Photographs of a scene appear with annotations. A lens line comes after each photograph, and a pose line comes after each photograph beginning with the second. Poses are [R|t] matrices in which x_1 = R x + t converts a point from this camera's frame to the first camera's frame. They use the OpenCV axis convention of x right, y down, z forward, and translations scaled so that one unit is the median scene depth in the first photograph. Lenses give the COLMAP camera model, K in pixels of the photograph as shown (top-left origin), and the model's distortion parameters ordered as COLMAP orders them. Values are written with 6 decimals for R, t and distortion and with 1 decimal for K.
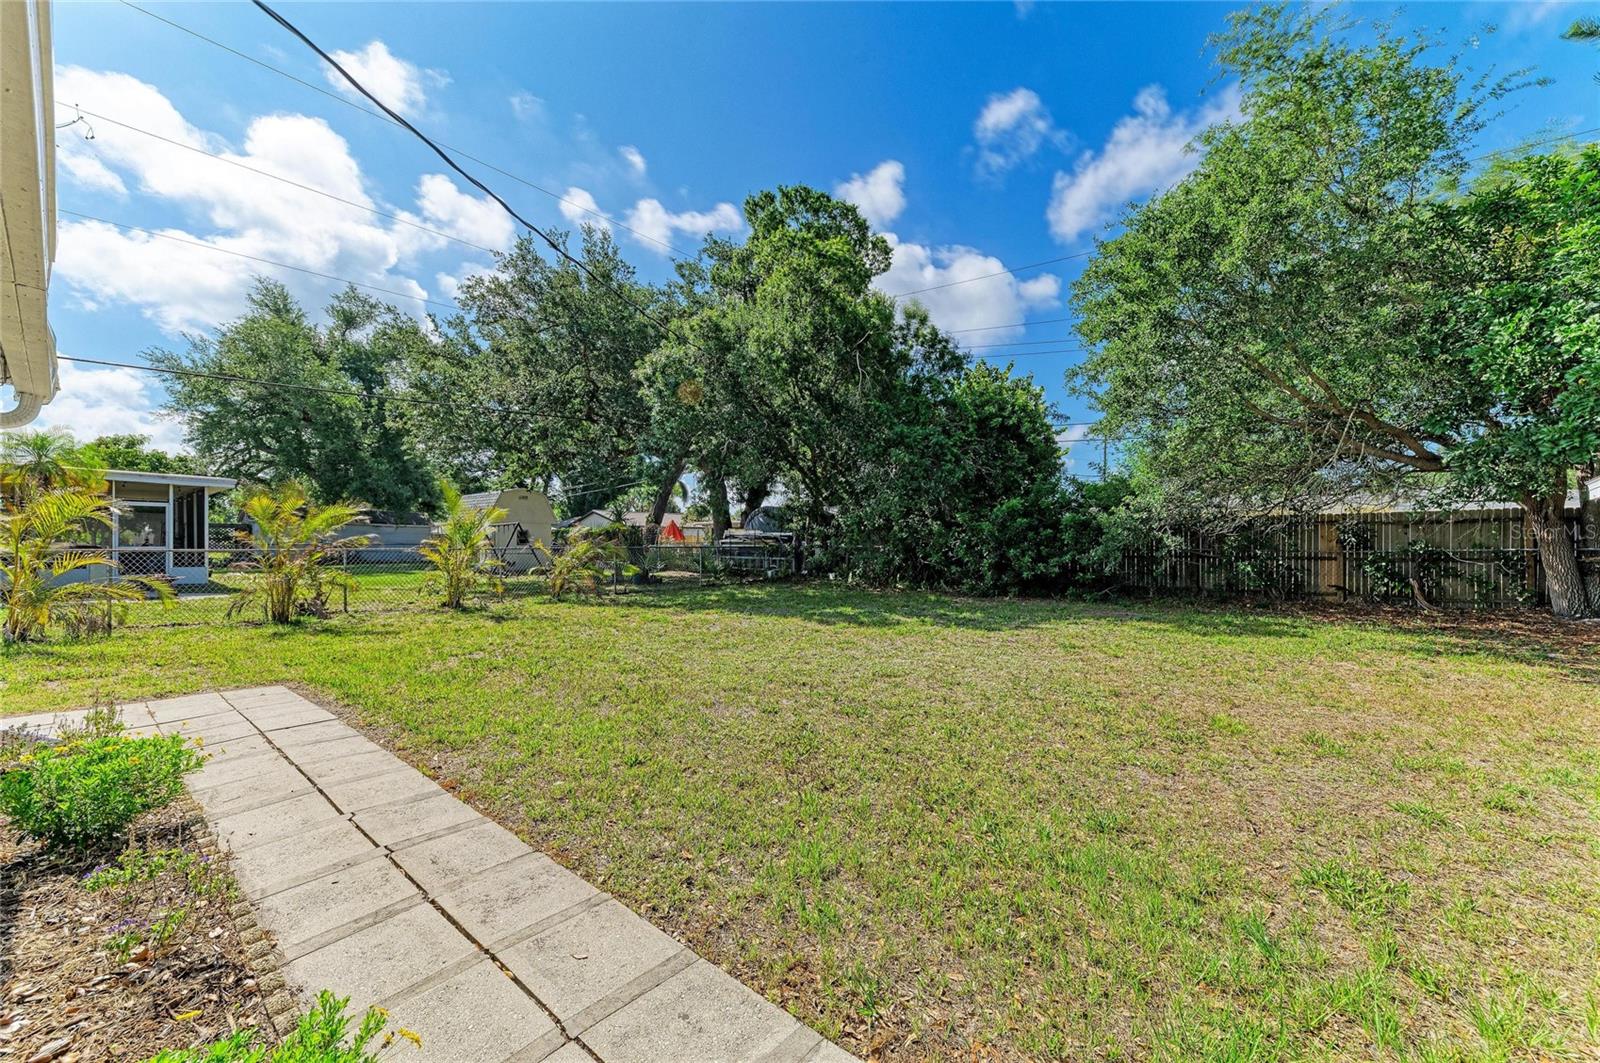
lens RADIAL K [[612.2, 0, 812.9], [0, 612.2, 534.2], [0, 0, 1]] dist [0.019419, -0.005668]
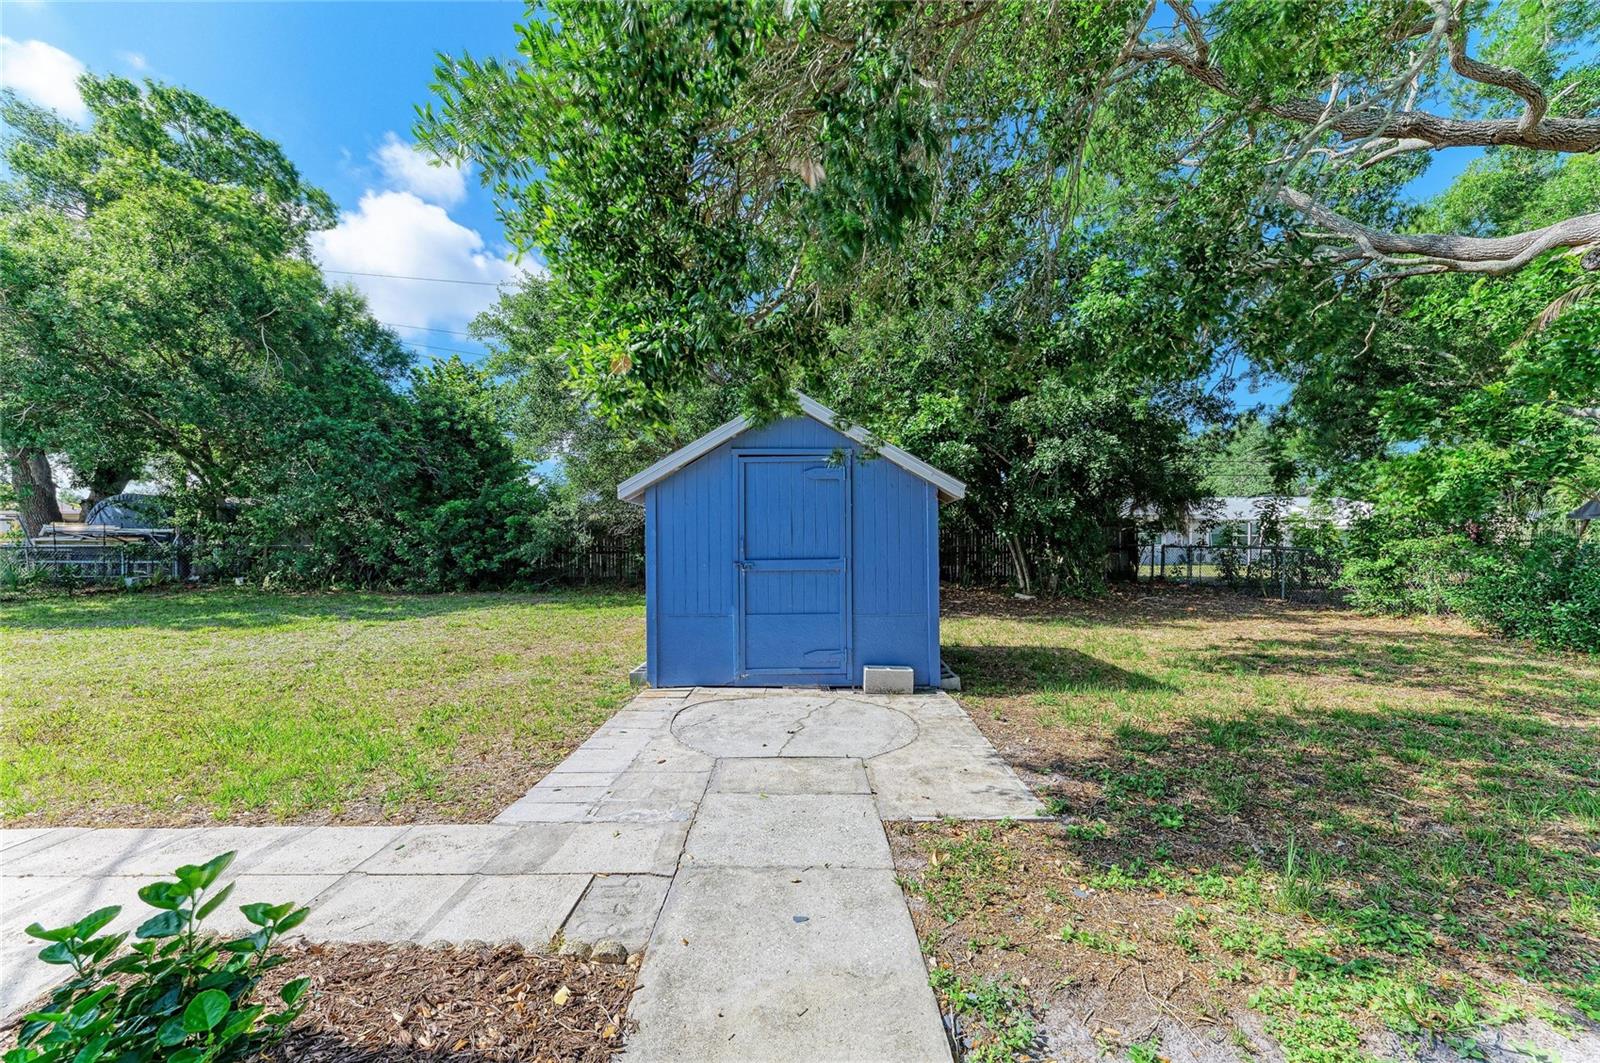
lens RADIAL K [[612.2, 0, 791.5], [0, 612.2, 543.5], [0, 0, 1]] dist [0.019419, -0.005668]
pose [[0.754480, -0.003872, 0.656312, 0.055438], [-0.007366, 0.999870, 0.014367, -0.001304], [-0.656282, -0.015674, 0.754353, -0.169480]]
